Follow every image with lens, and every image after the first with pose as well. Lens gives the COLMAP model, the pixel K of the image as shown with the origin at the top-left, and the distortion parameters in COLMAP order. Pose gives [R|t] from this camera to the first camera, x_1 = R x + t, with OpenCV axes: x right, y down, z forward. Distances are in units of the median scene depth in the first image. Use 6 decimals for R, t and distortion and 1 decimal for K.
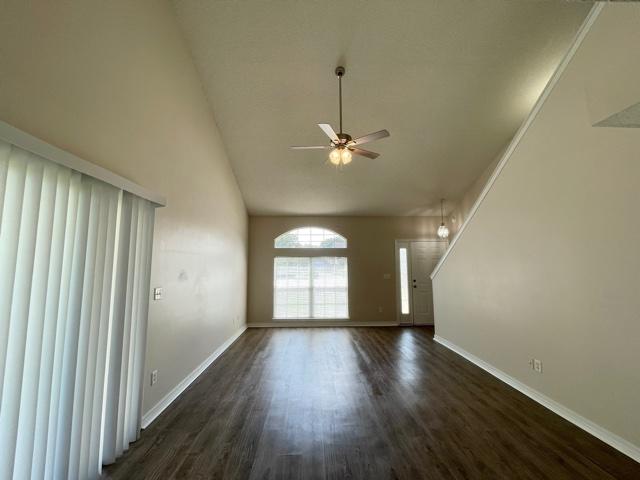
lens RADIAL K [[260.3, 0, 320.0], [0, 260.3, 240.0], [0, 0, 1]] dist [-0.000252, -0.000089]
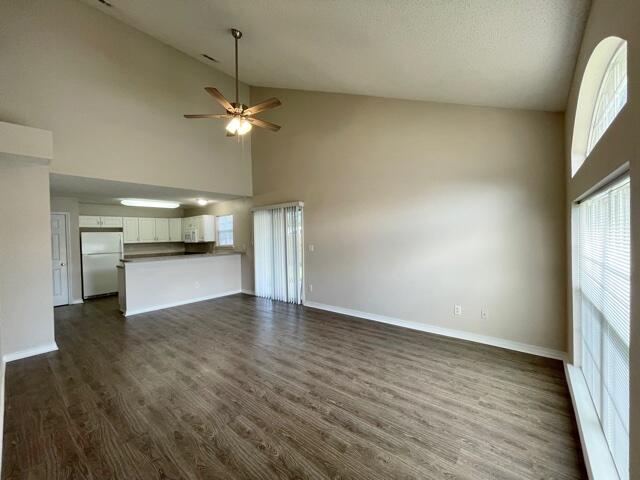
lens RADIAL K [[260.3, 0, 320.0], [0, 260.3, 240.0], [0, 0, 1]] dist [-0.000252, -0.000089]
pose [[-0.665130, 0.030479, -0.746105, 0.338009], [0.096519, 0.994294, -0.045426, 0.099660], [0.740464, -0.102227, -0.664277, 0.985673]]
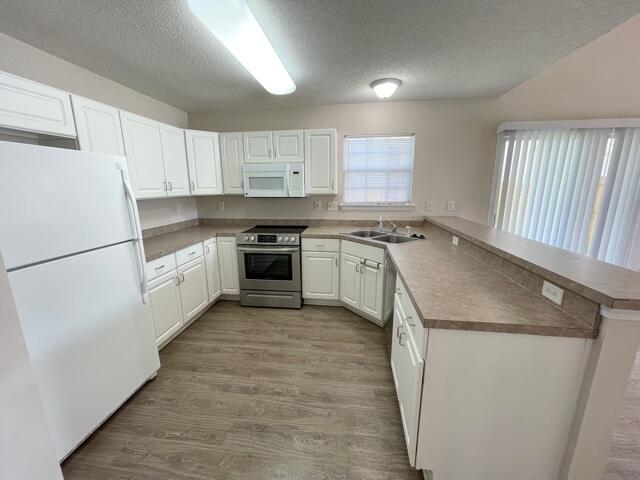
lens RADIAL K [[260.3, 0, 320.0], [0, 260.3, 240.0], [0, 0, 1]] dist [-0.000252, -0.000089]
pose [[-0.163242, 0.213133, -0.963289, 0.316099], [0.102269, 0.974782, 0.198345, -0.012676], [0.981271, -0.066137, -0.180922, -0.114873]]
